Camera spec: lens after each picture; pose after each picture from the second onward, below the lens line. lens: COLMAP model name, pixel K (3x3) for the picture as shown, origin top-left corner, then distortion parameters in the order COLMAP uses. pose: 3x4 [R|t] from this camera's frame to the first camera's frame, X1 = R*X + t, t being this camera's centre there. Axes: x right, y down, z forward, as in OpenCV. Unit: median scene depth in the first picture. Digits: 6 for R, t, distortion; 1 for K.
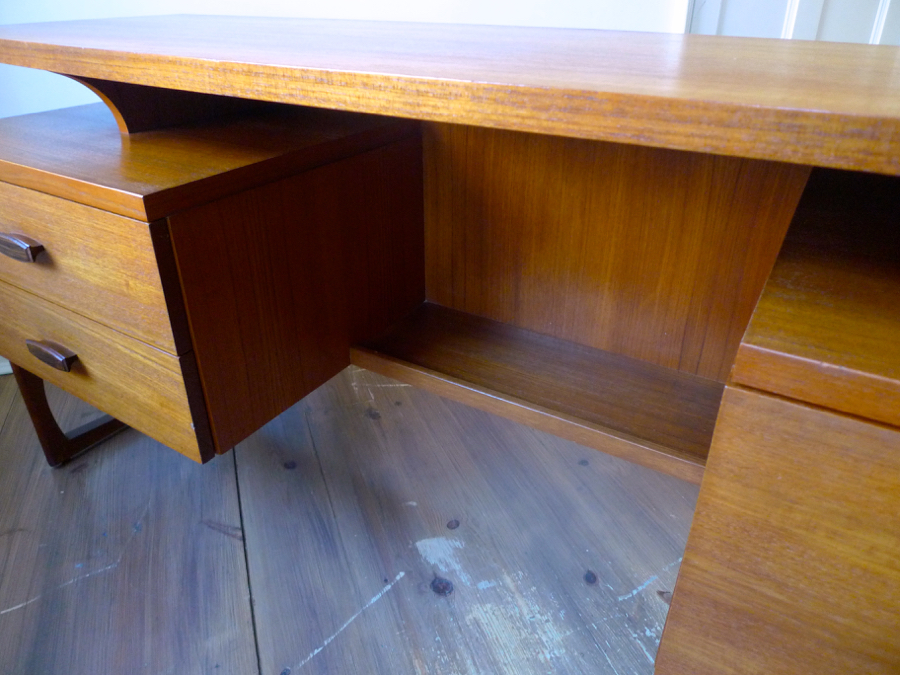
lens RADIAL K [[640.3, 0, 448.1], [0, 640.3, 337.6], [0, 0, 1]] dist [-0.039392, 0.006621]
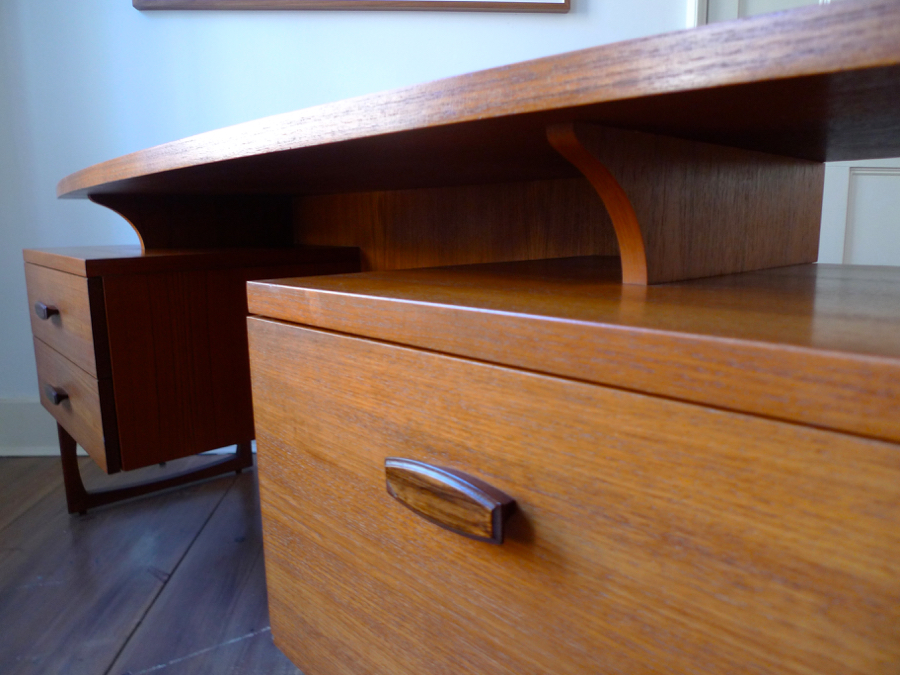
lens RADIAL K [[640.3, 0, 449.5], [0, 640.3, 339.2], [0, 0, 1]] dist [-0.039392, 0.006621]
pose [[0.959610, 0.030030, -0.279726, 0.548074], [-0.121346, 0.941223, -0.315238, 0.228273], [0.253817, 0.336450, 0.906851, -0.068966]]
